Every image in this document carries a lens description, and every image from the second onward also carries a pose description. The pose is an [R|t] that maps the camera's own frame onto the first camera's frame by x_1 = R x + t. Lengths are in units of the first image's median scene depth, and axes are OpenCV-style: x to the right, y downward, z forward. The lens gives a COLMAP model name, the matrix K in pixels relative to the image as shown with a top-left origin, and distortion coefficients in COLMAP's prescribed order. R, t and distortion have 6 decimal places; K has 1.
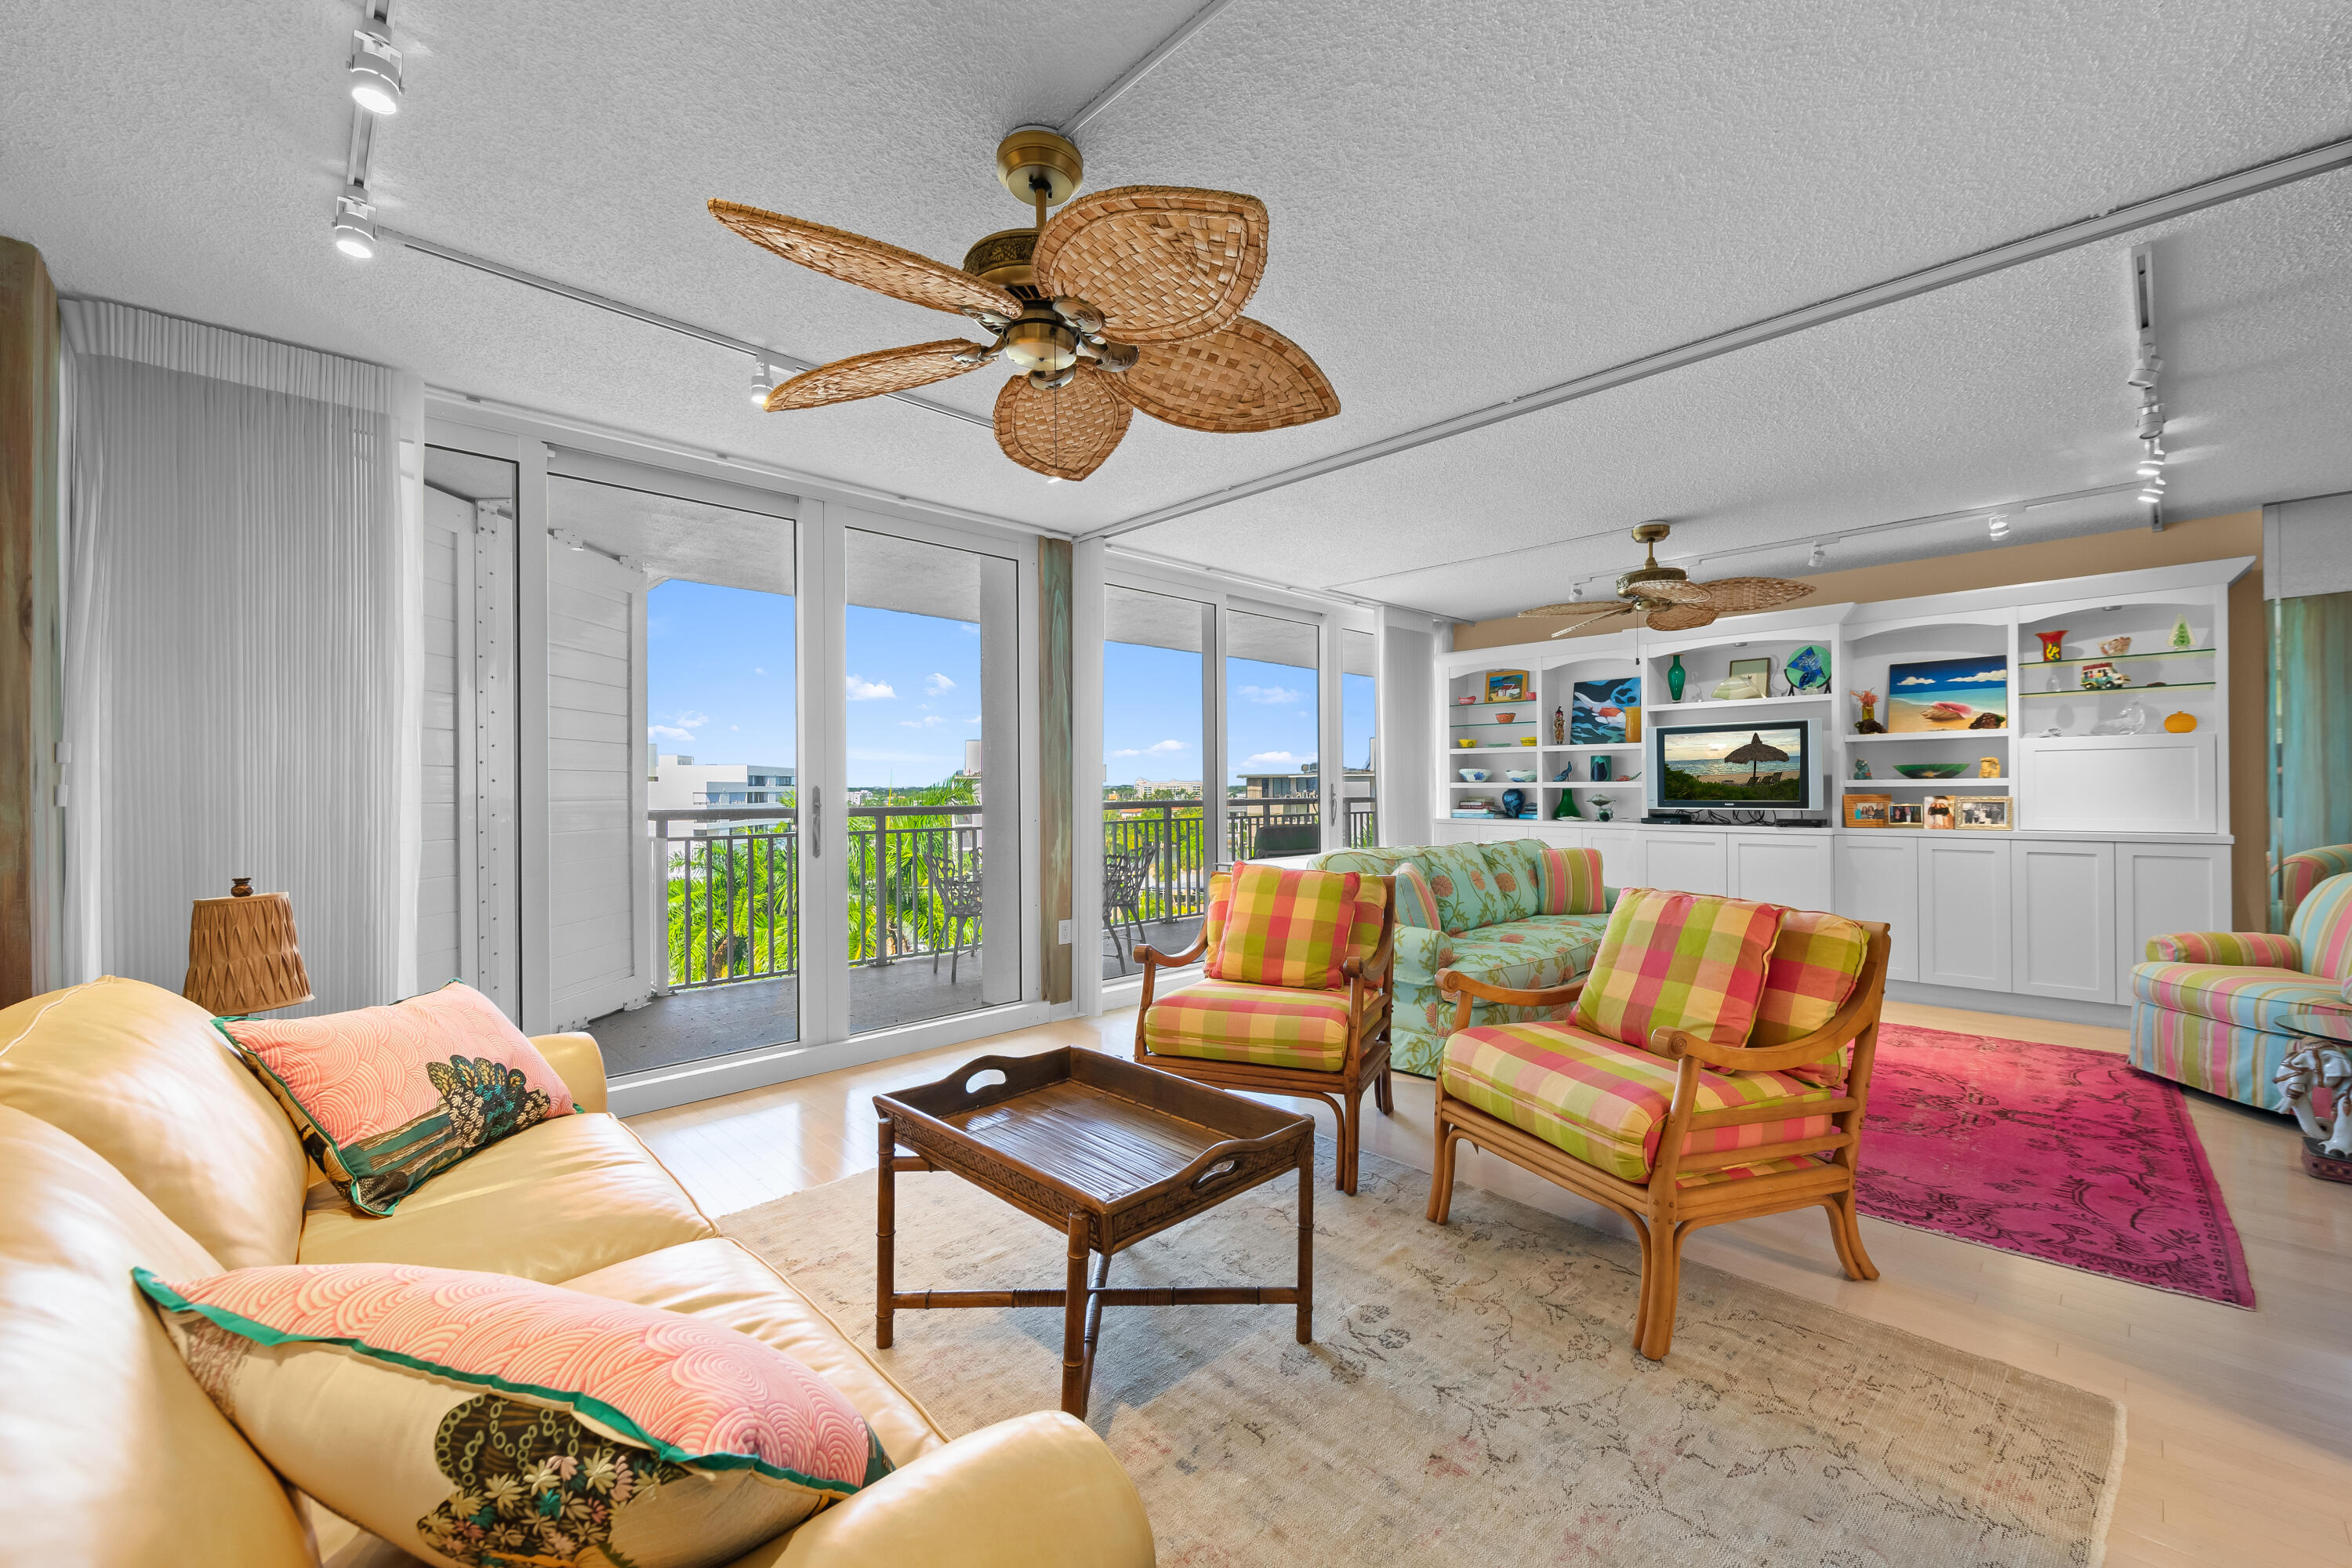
lens RADIAL K [[937.6, 0, 1160.1], [0, 937.6, 777.5], [0, 0, 1]] dist [-0.003002, -0.000580]
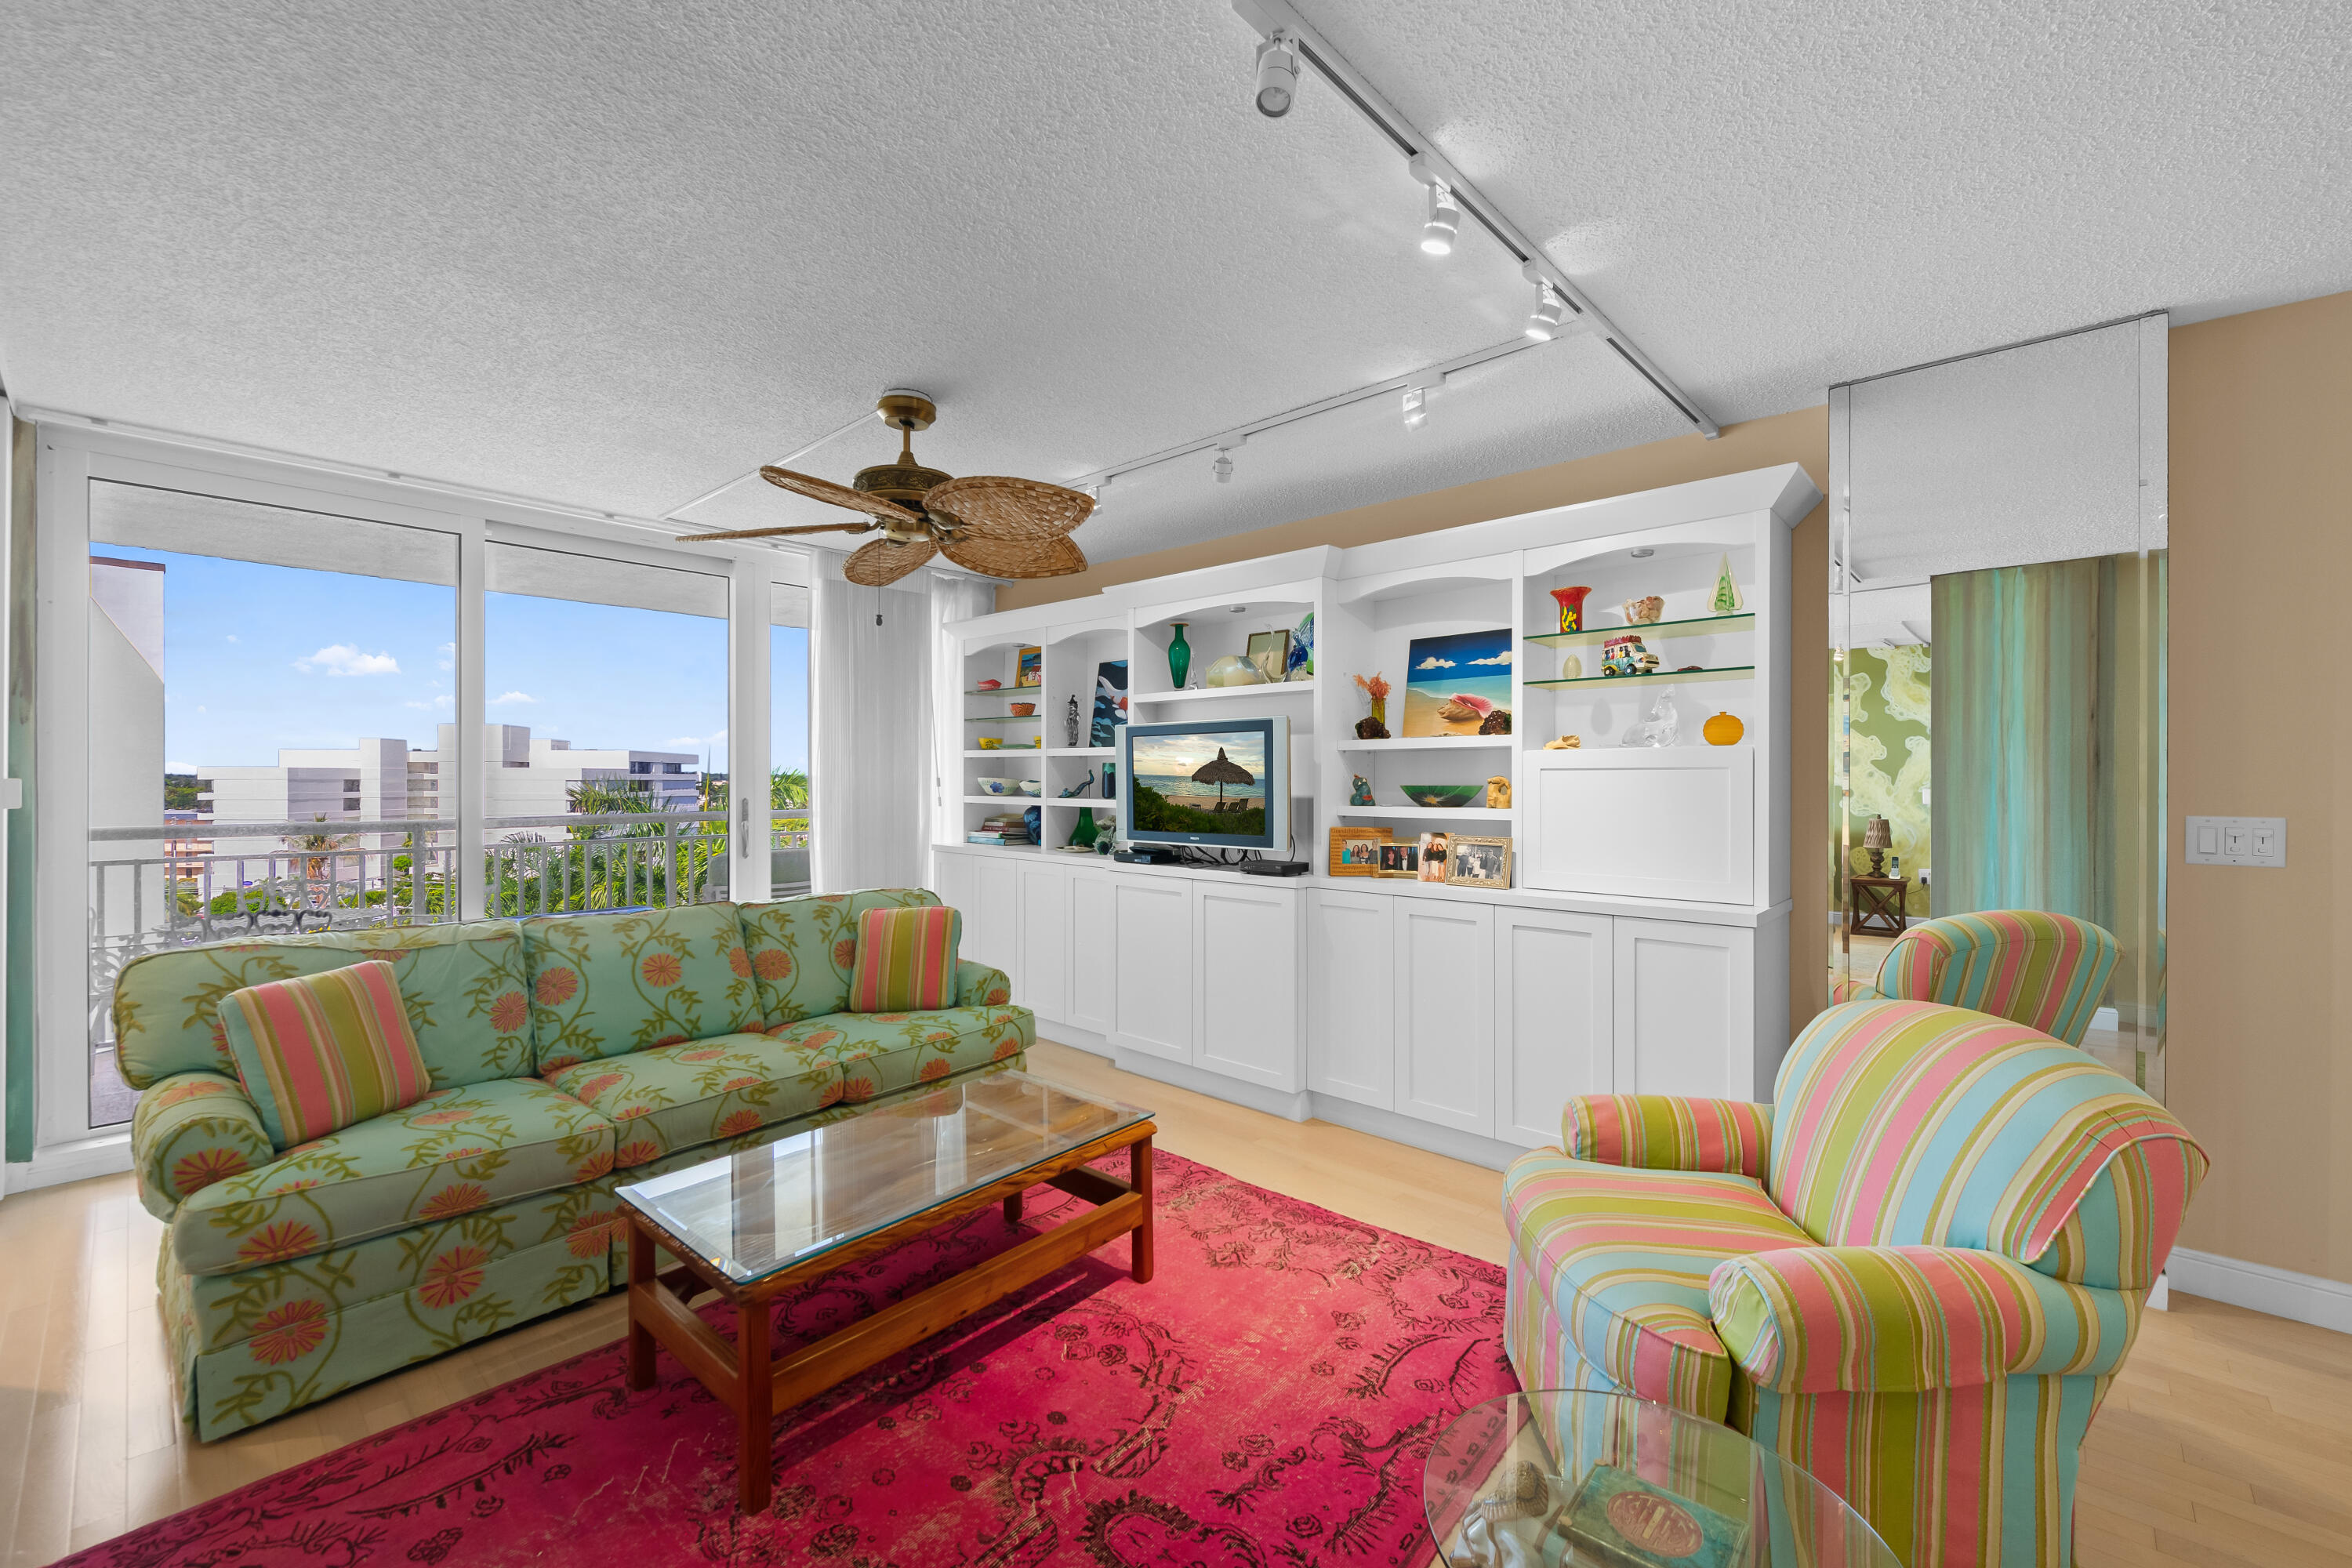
lens RADIAL K [[953.6, 0, 1171.7], [0, 953.6, 782.1], [0, 0, 1]] dist [-0.003305, -0.000213]
pose [[0.997595, 0.006091, 0.069050, 0.568538], [-0.007225, 0.999843, 0.016183, -0.025775], [-0.068940, -0.016643, 0.997482, 0.313615]]
